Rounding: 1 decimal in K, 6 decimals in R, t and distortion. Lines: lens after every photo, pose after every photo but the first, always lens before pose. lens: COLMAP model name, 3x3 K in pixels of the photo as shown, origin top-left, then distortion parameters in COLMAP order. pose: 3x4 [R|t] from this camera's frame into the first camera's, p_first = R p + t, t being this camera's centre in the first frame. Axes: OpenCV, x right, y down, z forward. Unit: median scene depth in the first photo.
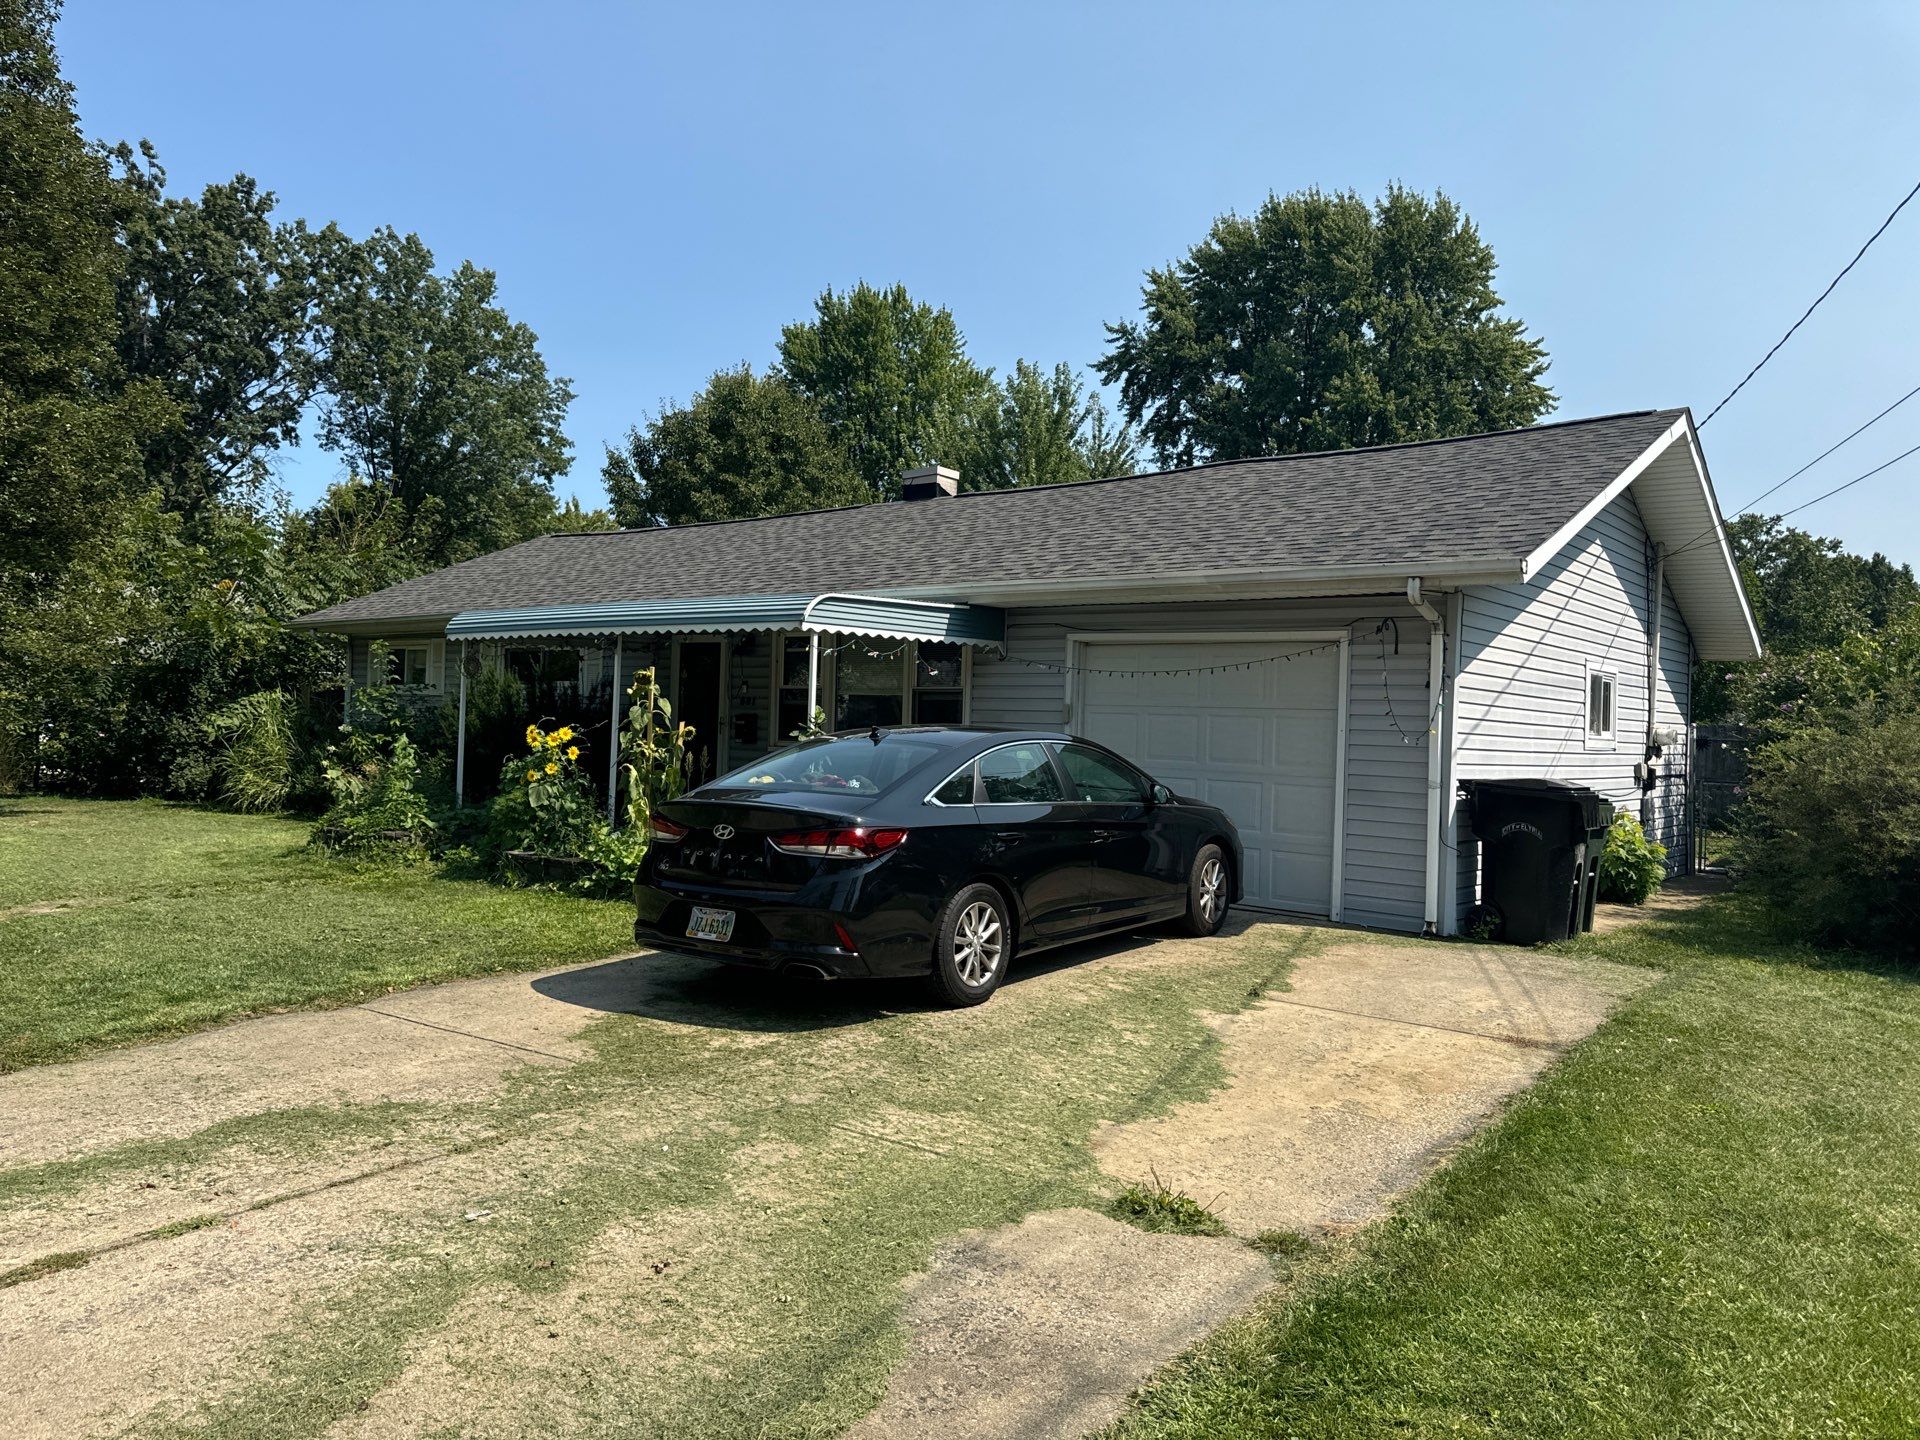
lens RADIAL K [[1337.3, 0, 946.6], [0, 1337.3, 729.8], [0, 0, 1]] dist [0.058140, -0.068277]
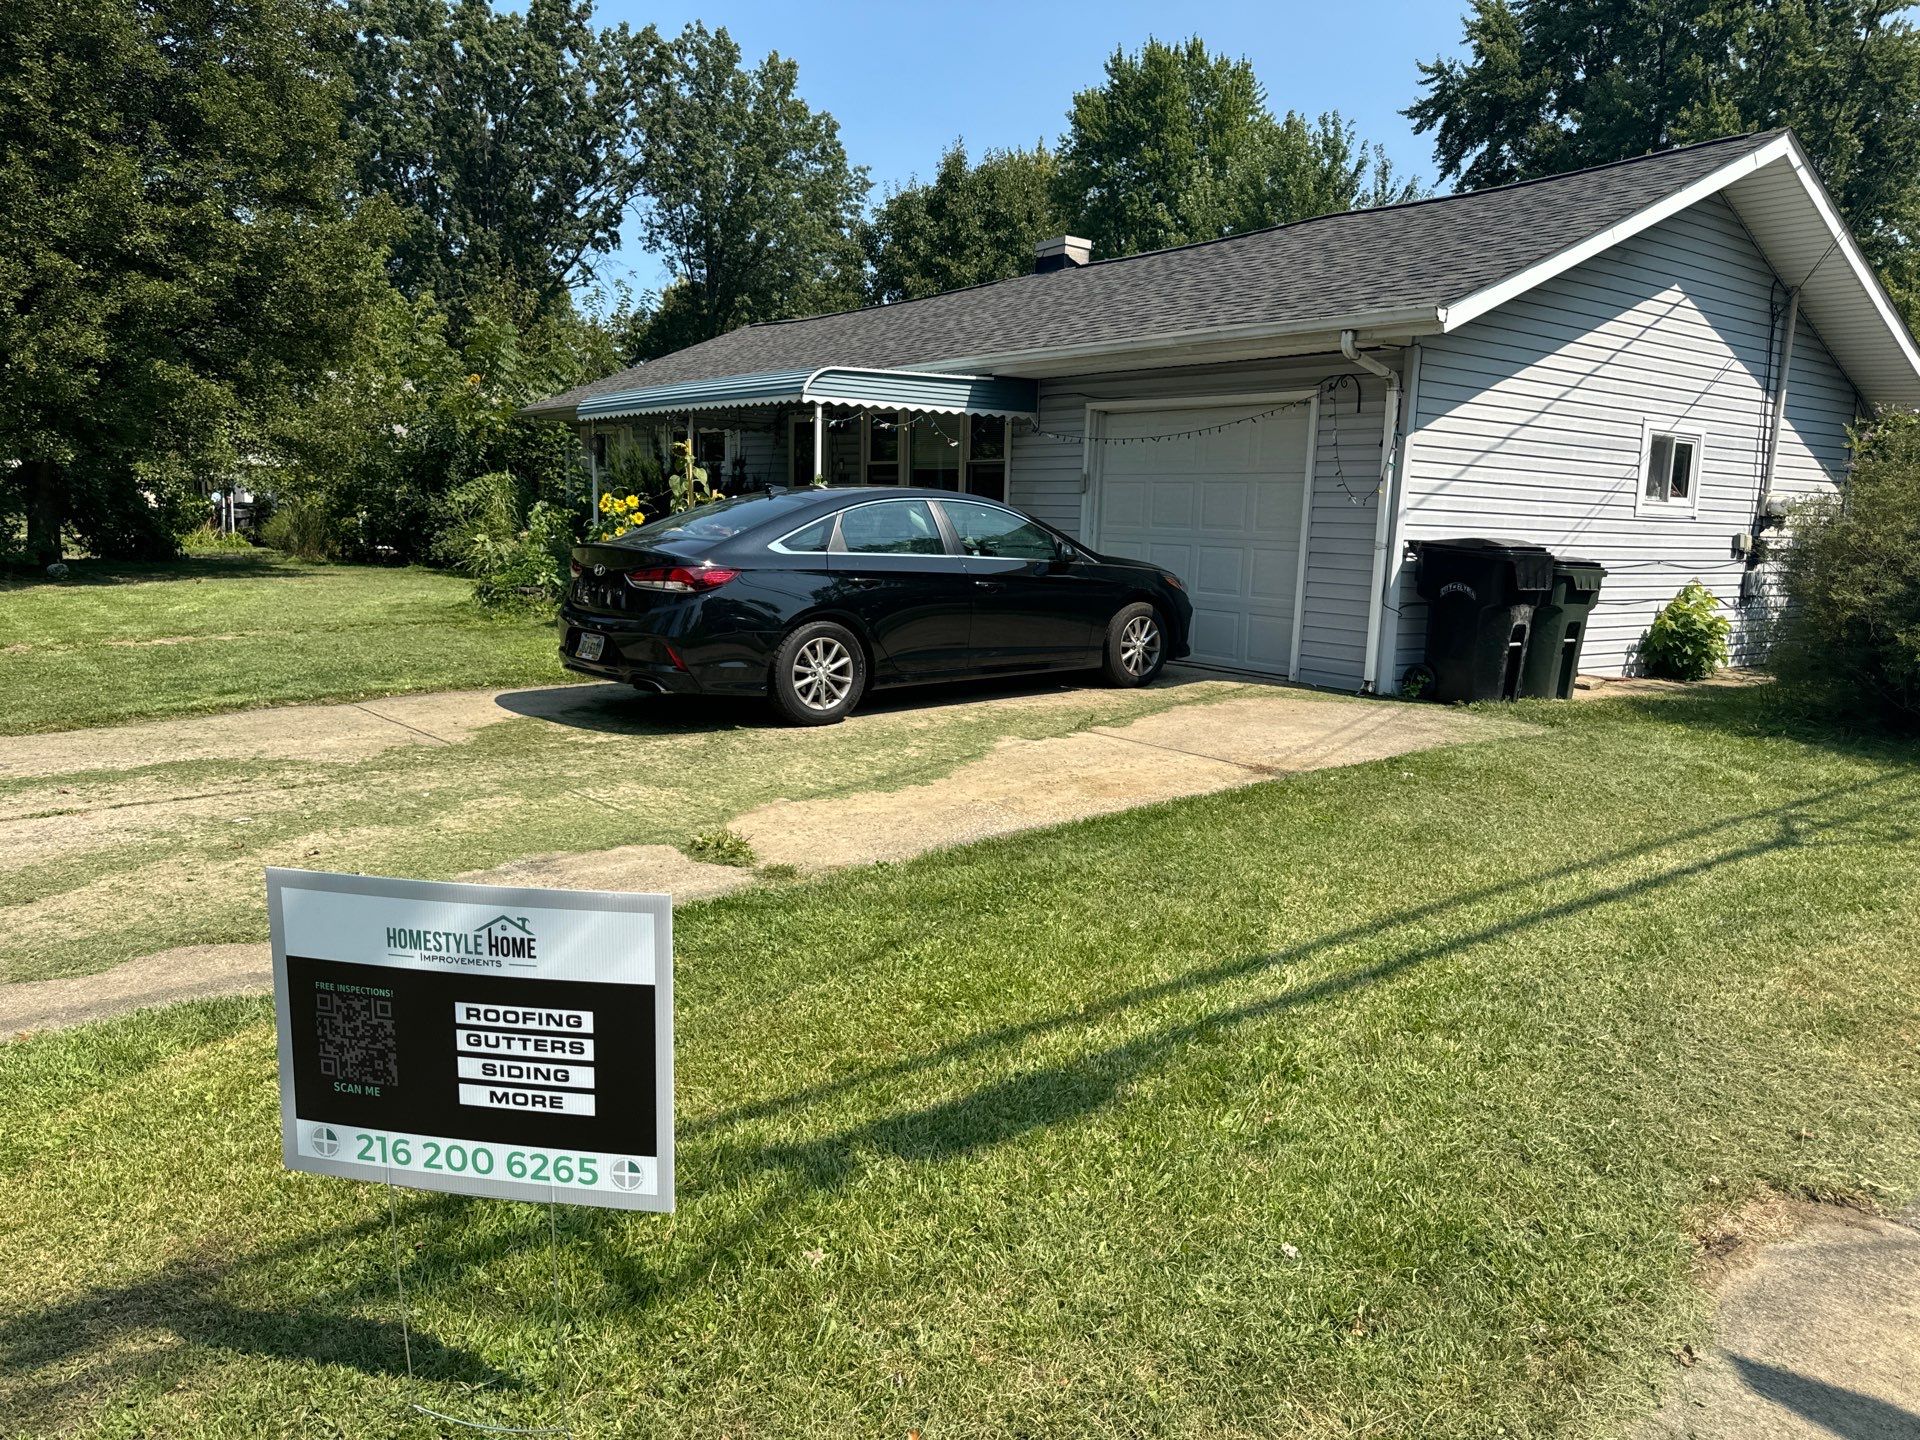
lens RADIAL K [[1337.3, 0, 956.9], [0, 1337.3, 720.5], [0, 0, 1]] dist [0.058140, -0.068277]
pose [[0.969179, 0.037489, -0.243488, 0.220371], [-0.002038, 0.989540, 0.144246, 0.018575], [0.246349, -0.139304, 0.959118, -0.040876]]
